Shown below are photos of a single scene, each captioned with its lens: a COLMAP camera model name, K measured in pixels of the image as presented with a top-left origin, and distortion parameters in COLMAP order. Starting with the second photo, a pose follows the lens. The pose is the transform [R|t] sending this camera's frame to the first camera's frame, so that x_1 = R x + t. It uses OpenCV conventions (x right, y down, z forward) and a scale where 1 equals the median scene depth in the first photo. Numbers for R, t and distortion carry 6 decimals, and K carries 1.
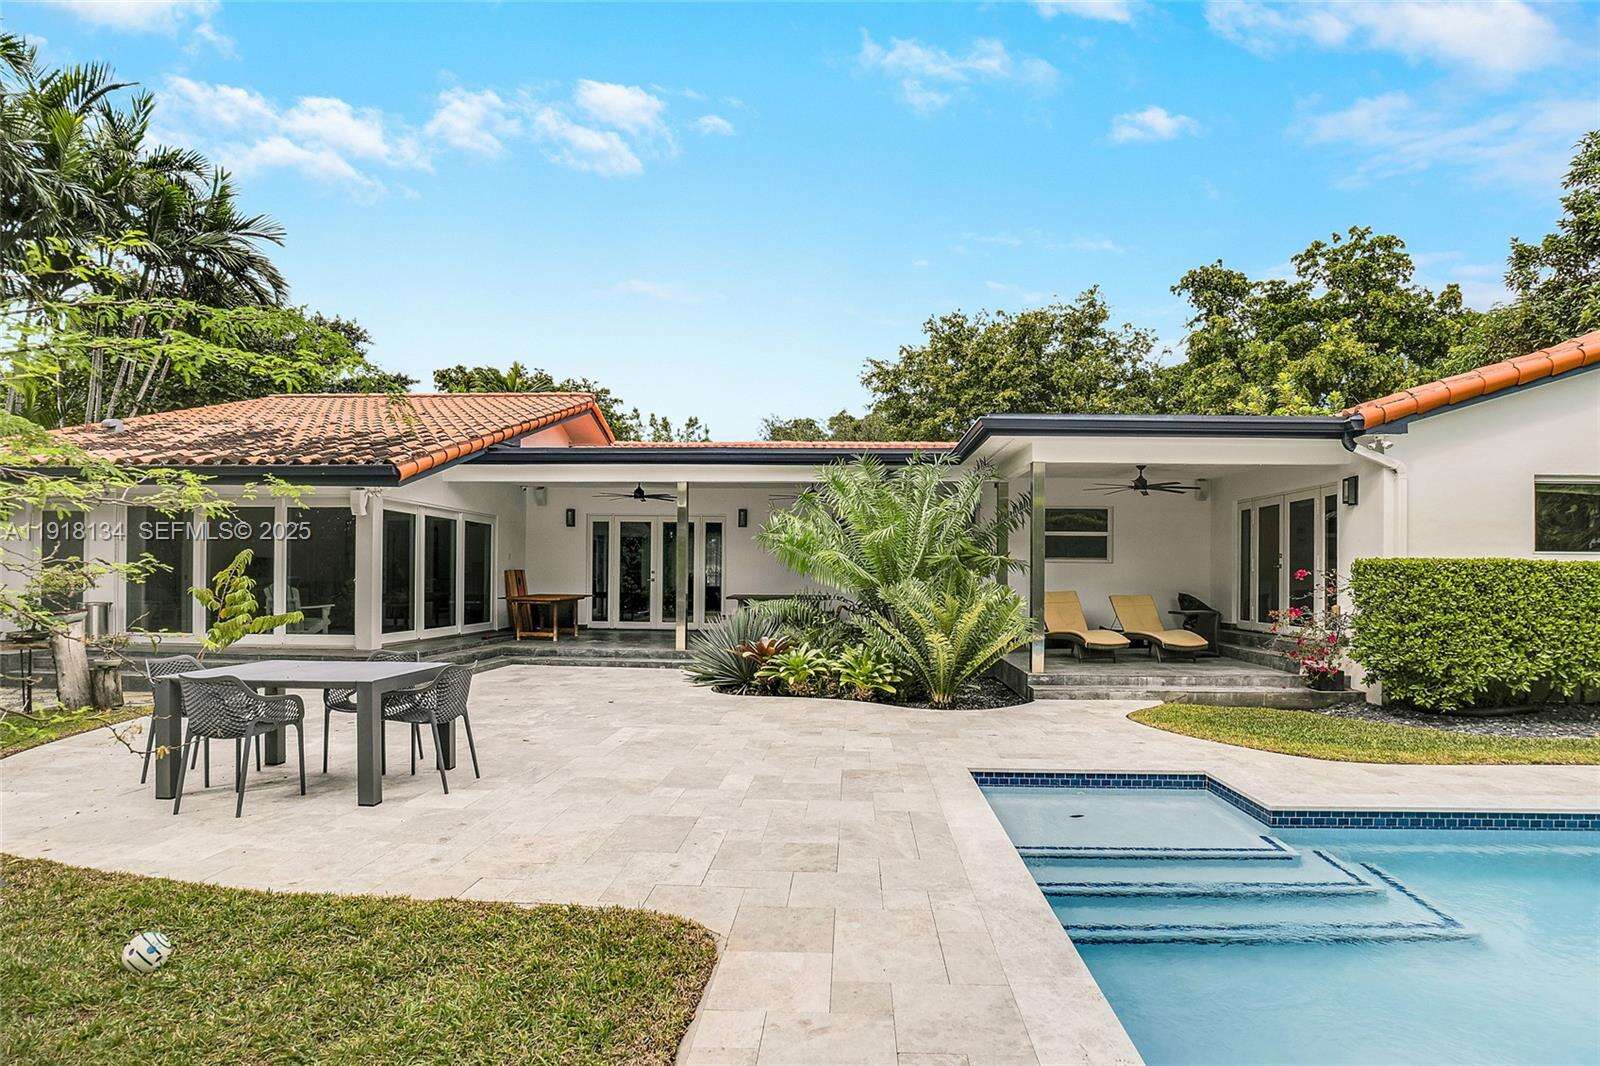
lens RADIAL K [[784.5, 0, 802.0], [0, 784.5, 563.7], [0, 0, 1]] dist [-0.035992, 0.000230]
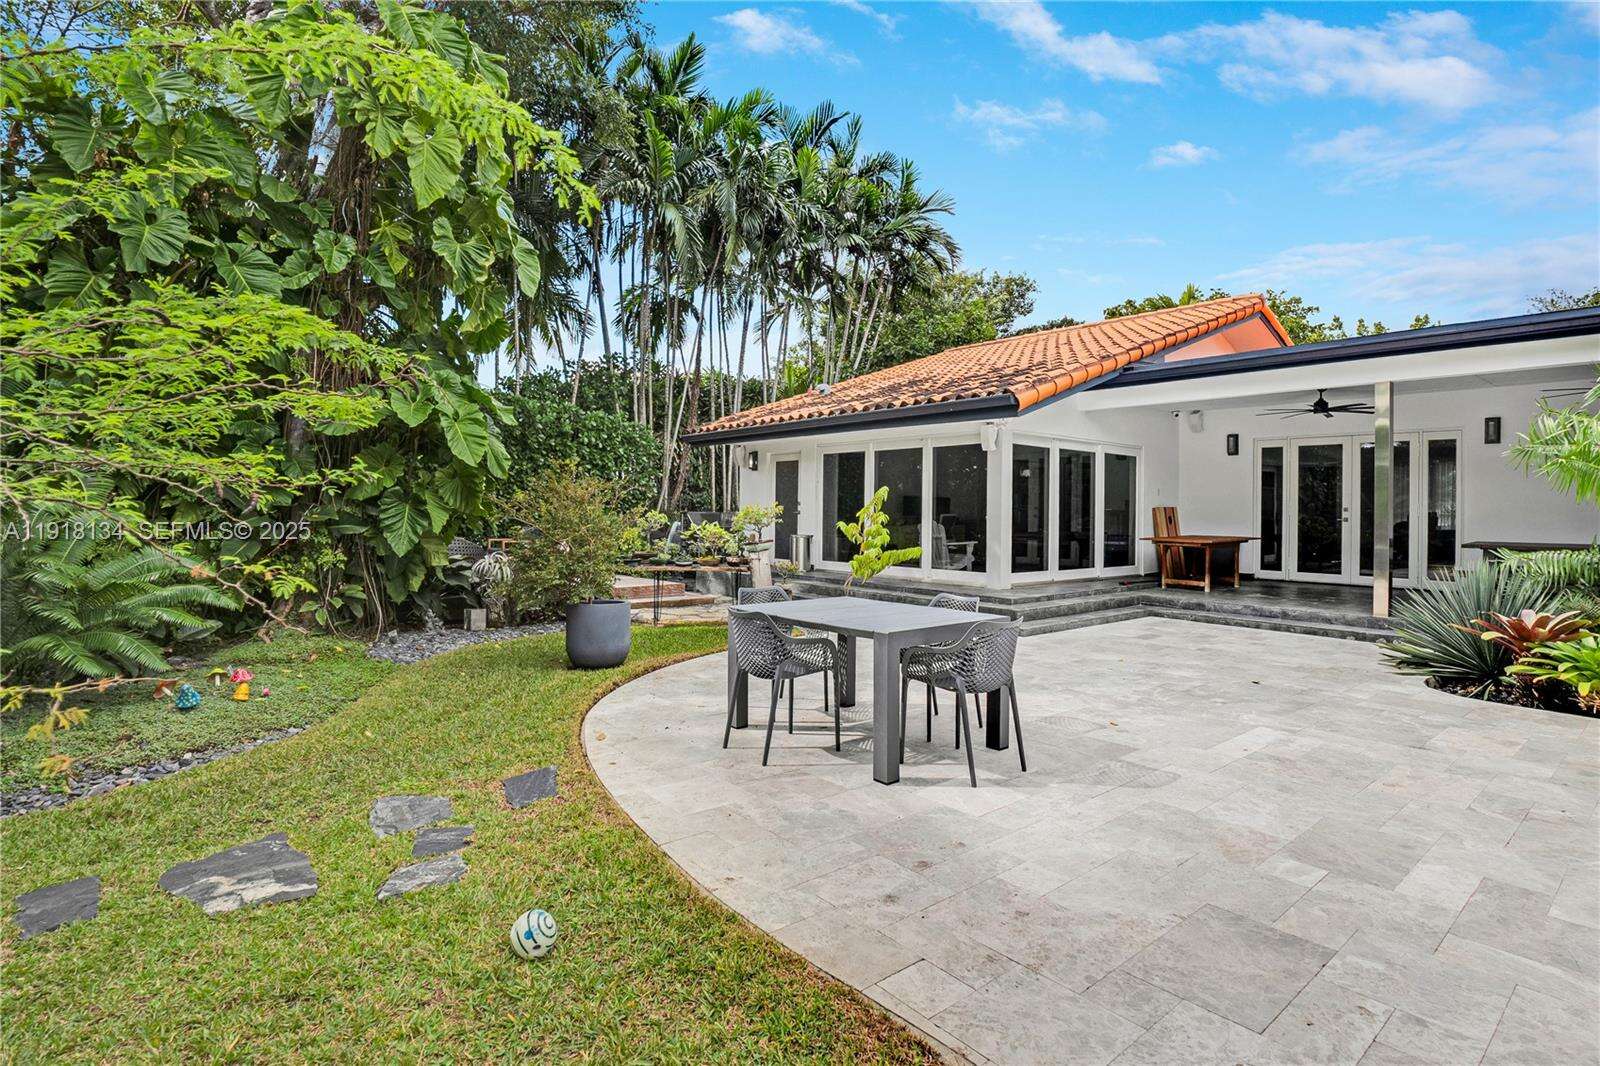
lens RADIAL K [[784.6, 0, 838.4], [0, 784.6, 504.5], [0, 0, 1]] dist [-0.046377, 0.011938]
pose [[0.698426, -0.007172, -0.715647, 0.002297], [0.006341, 0.999973, -0.003834, 0.007276], [0.715655, -0.001860, 0.698452, 0.157643]]
